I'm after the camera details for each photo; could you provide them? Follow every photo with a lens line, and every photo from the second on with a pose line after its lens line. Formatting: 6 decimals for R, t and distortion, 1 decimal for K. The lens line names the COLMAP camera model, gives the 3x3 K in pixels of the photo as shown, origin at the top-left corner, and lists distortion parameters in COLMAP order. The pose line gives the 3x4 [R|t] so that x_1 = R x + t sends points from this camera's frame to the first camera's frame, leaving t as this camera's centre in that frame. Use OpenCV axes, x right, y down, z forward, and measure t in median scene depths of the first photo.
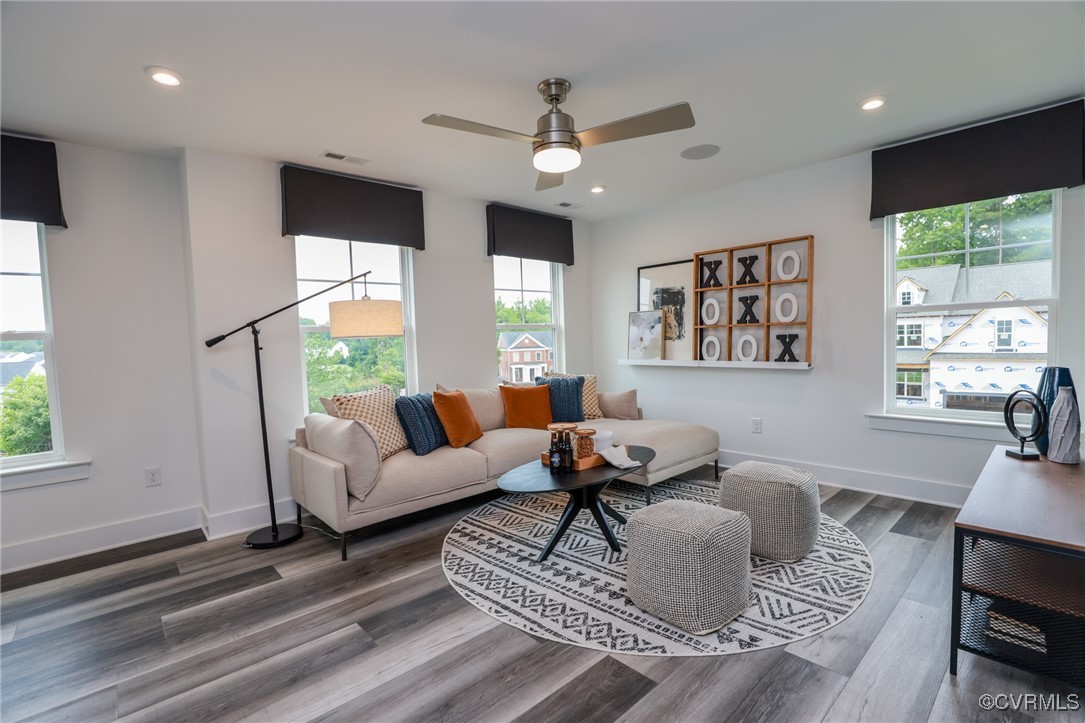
lens RADIAL K [[497.2, 0, 542.5], [0, 497.2, 361.5], [0, 0, 1]] dist [-0.024405, 0.000583]
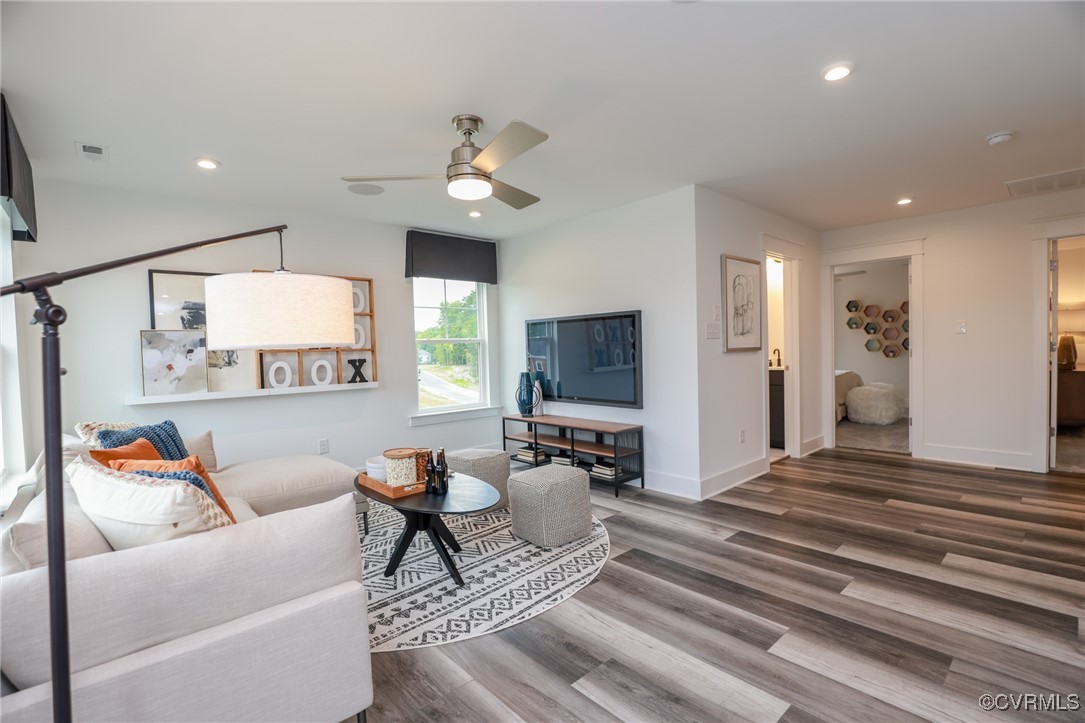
lens RADIAL K [[497.2, 0, 542.5], [0, 497.2, 361.5], [0, 0, 1]] dist [-0.024405, 0.000583]
pose [[0.013306, -0.004310, 0.999902, -1.015948], [0.065560, 0.997843, 0.003428, -0.036624], [-0.997760, 0.065508, 0.013560, 0.811967]]
